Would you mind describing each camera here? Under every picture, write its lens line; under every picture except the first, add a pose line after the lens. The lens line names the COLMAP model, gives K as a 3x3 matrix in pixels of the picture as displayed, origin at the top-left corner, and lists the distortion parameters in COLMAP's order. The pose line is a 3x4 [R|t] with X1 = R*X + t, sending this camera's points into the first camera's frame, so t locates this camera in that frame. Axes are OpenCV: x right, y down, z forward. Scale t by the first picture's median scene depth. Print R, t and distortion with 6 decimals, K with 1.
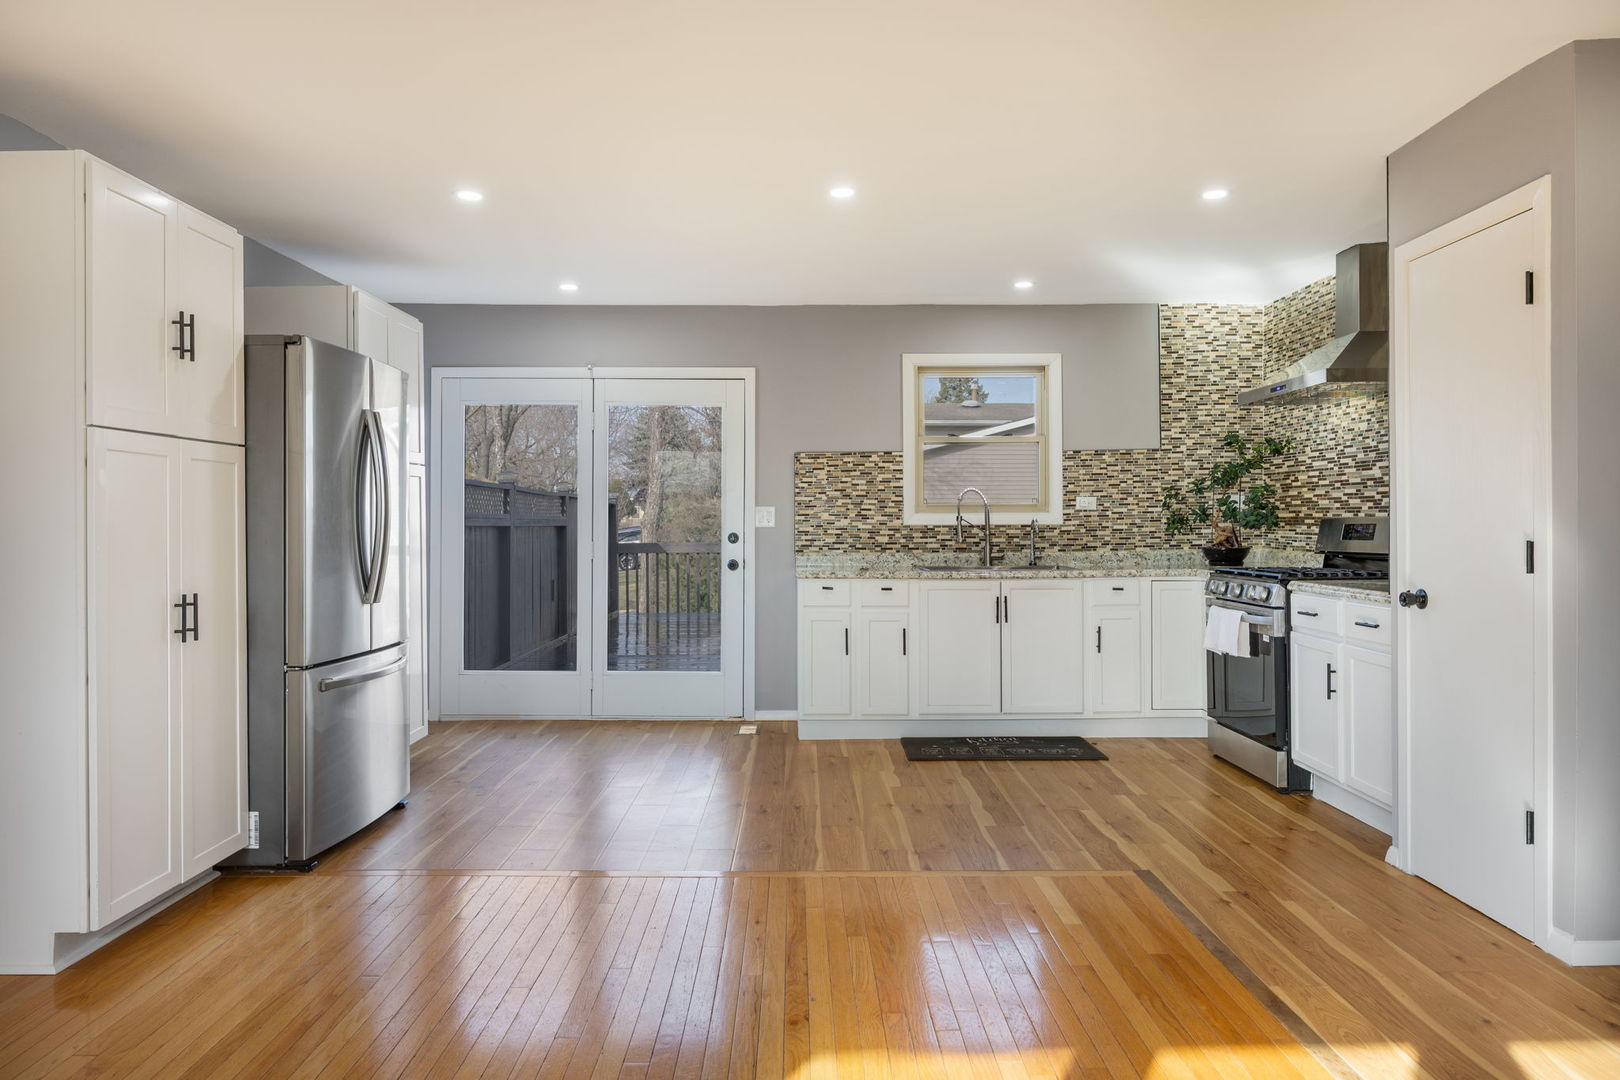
lens RADIAL K [[1074.2, 0, 812.5], [0, 1074.2, 519.6], [0, 0, 1]] dist [-0.008098, 0.001979]
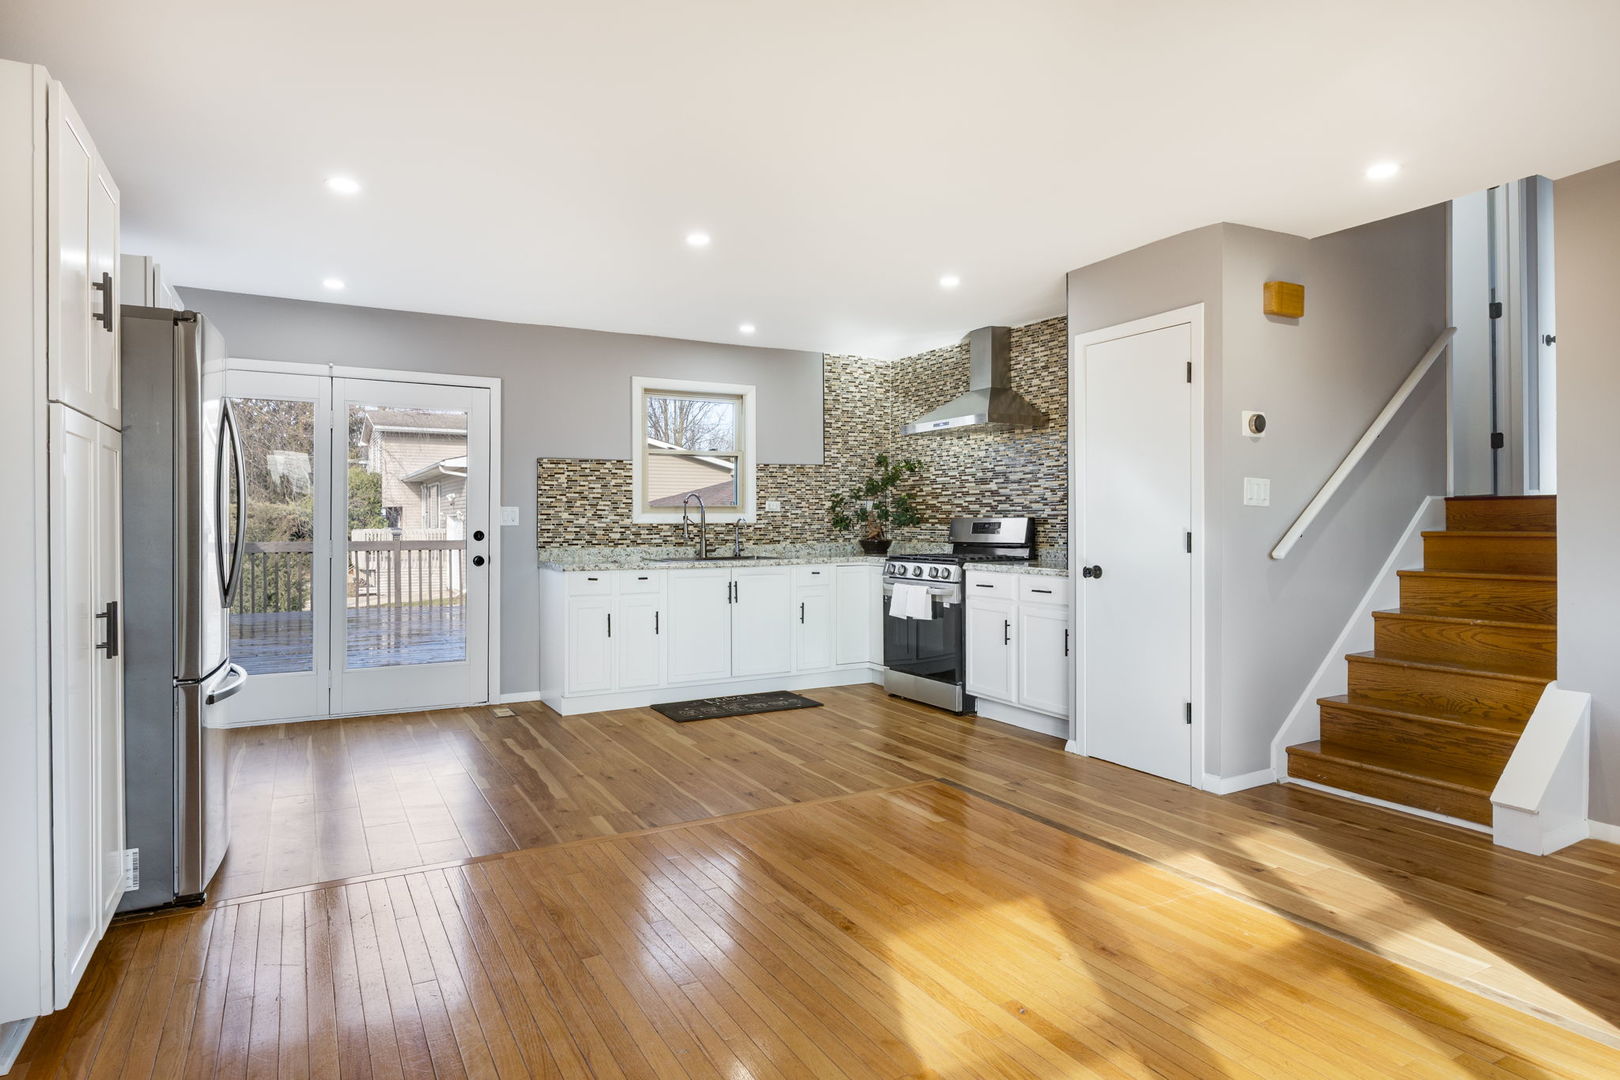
lens RADIAL K [[906.3, 0, 812.7], [0, 906.3, 523.8], [0, 0, 1]] dist [-0.001345, -0.000546]
pose [[0.875190, -0.000281, 0.483780, -0.220001], [-0.001568, 0.999993, 0.003417, 0.001780], [-0.483777, -0.003749, 0.875183, 0.046232]]
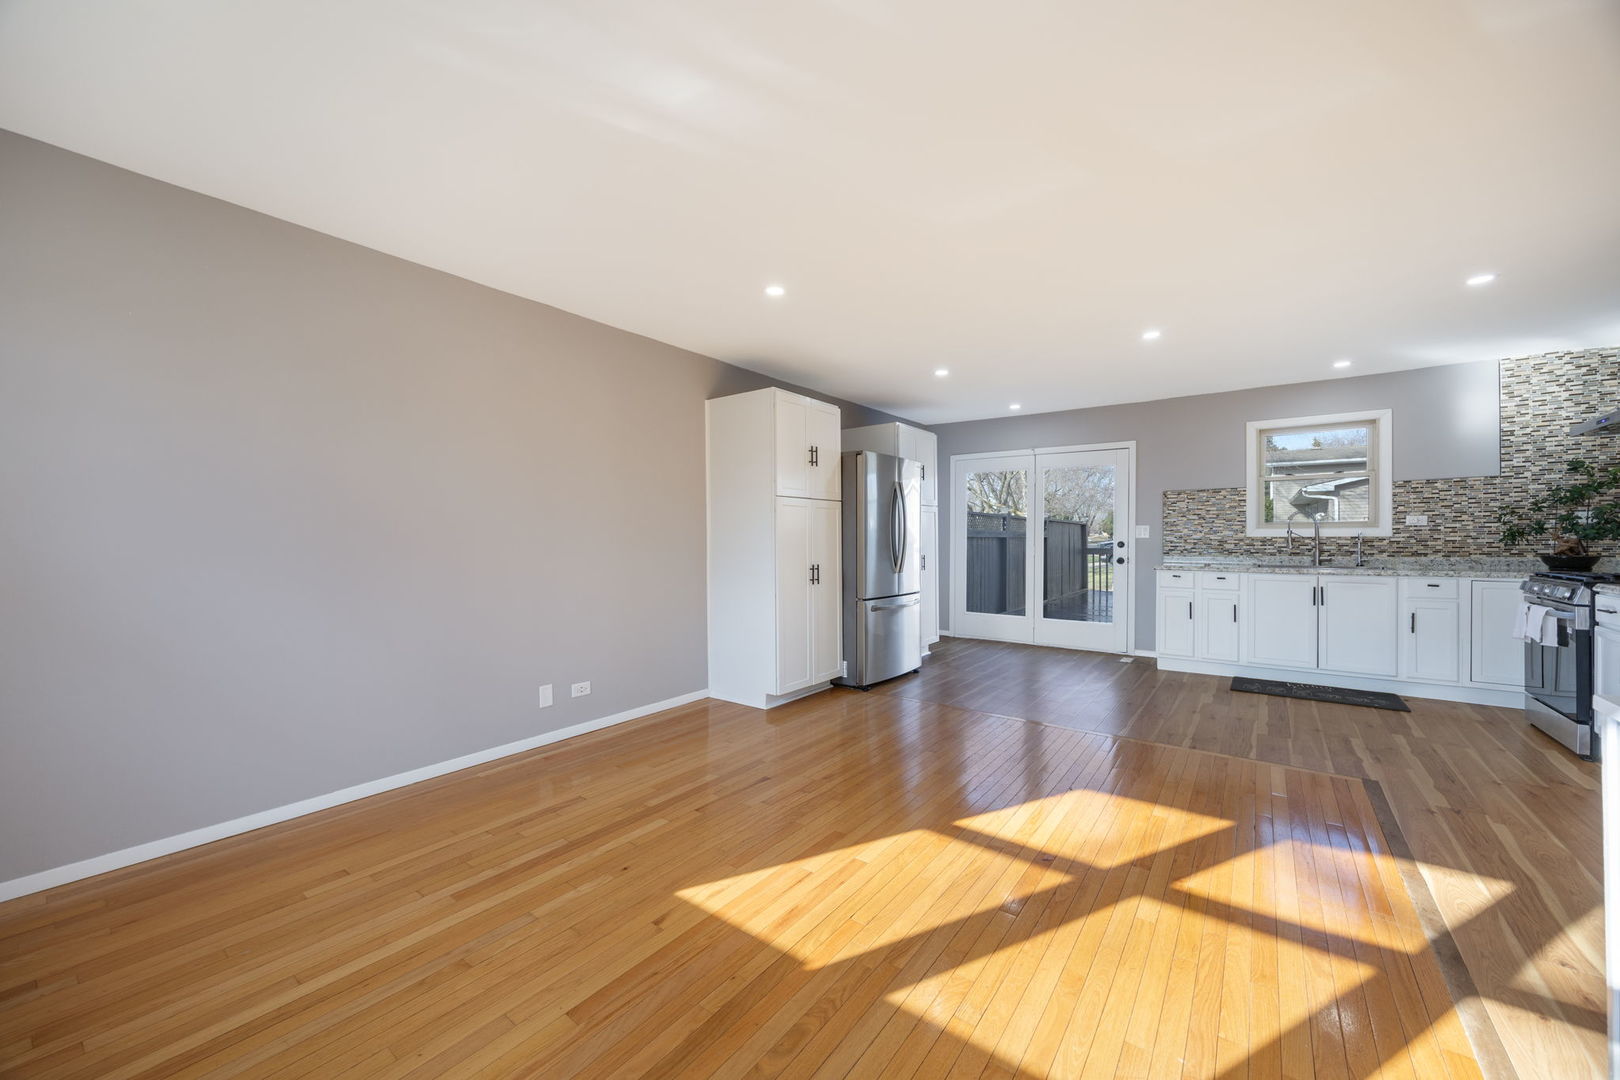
lens RADIAL K [[619.7, 0, 806.6], [0, 619.7, 543.1], [0, 0, 1]] dist [-0.003045, -0.000183]
pose [[0.796709, 0.007653, -0.604314, 0.117579], [0.000705, 0.999907, 0.013593, 0.001693], [0.604362, -0.011256, 0.796630, -0.055423]]
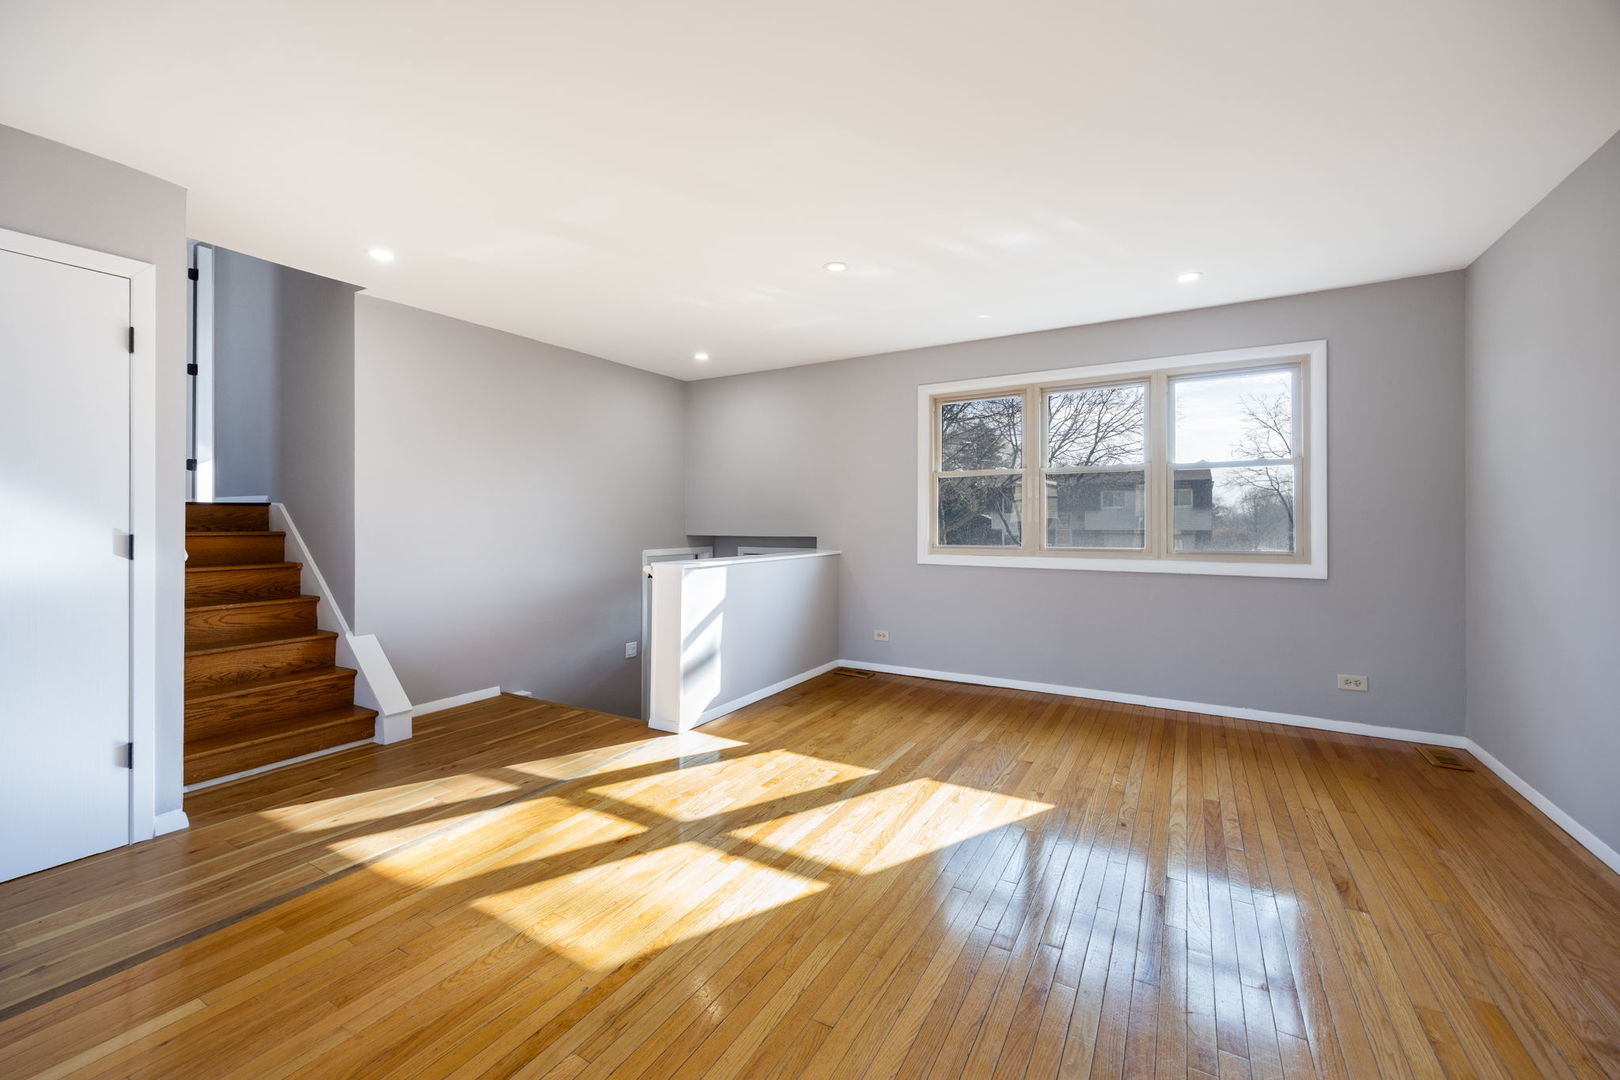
lens RADIAL K [[645.1, 0, 804.1], [0, 645.1, 531.3], [0, 0, 1]] dist [0.009200, -0.000056]
pose [[-0.852088, -0.004458, 0.523380, -0.206174], [-0.001456, 0.999980, 0.006147, 0.004630], [-0.523397, 0.004476, -0.852077, 0.594223]]
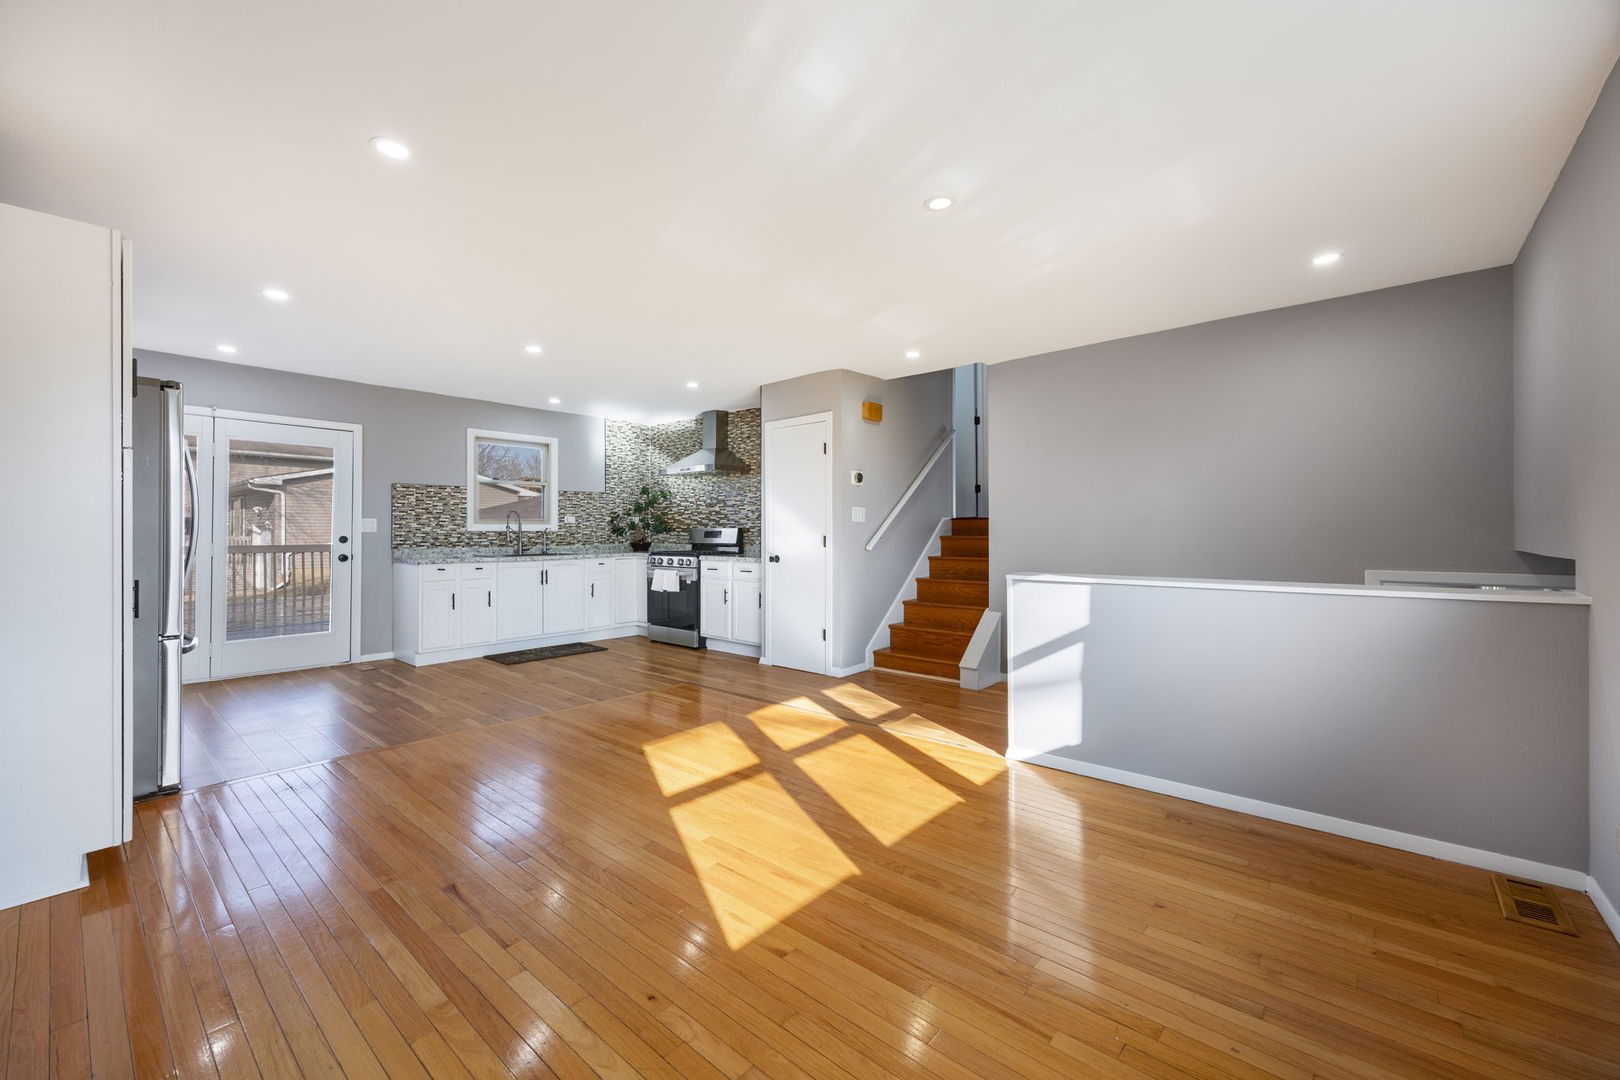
lens RADIAL K [[645.1, 0, 804.1], [0, 645.1, 531.3], [0, 0, 1]] dist [0.009200, -0.000056]
pose [[0.665424, 0.003284, 0.746458, -0.315126], [-0.004151, 0.999991, -0.000699, 0.004130], [-0.746454, -0.002633, 0.665432, -0.054493]]
